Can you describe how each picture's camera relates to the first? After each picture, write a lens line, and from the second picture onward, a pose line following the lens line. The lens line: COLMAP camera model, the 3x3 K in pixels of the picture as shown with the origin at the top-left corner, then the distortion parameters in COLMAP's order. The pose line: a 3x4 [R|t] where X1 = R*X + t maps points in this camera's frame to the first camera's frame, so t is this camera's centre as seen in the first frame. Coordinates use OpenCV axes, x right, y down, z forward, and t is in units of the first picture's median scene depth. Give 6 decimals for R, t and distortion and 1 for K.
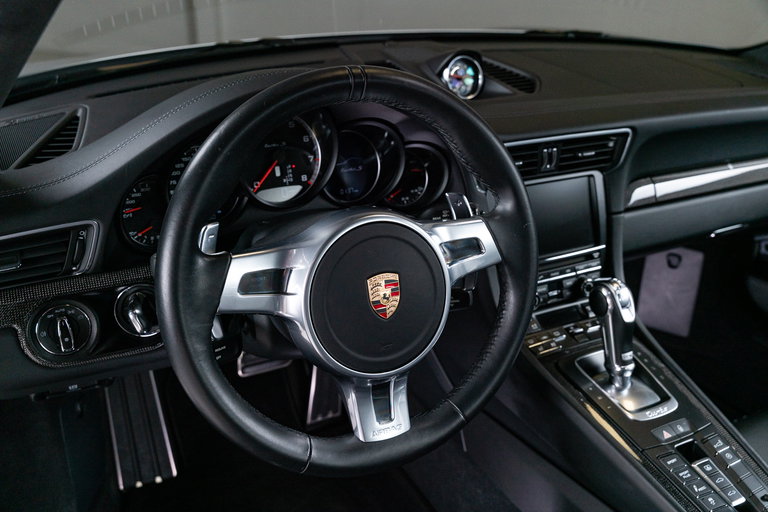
lens RADIAL K [[762.9, 0, 384.0], [0, 762.9, 256.0], [0, 0, 1]] dist [0.012855, 0.023568]
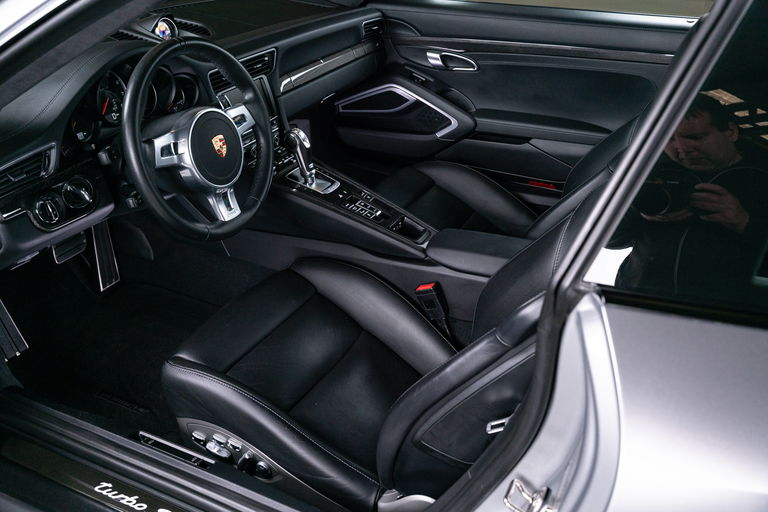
lens RADIAL K [[762.9, 0, 384.0], [0, 762.9, 256.0], [0, 0, 1]] dist [0.012855, 0.023568]
pose [[0.815569, -0.289803, 0.500861, -0.577848], [0.240325, 0.957010, 0.162406, 0.081274], [-0.526394, -0.012084, 0.850155, -0.761506]]
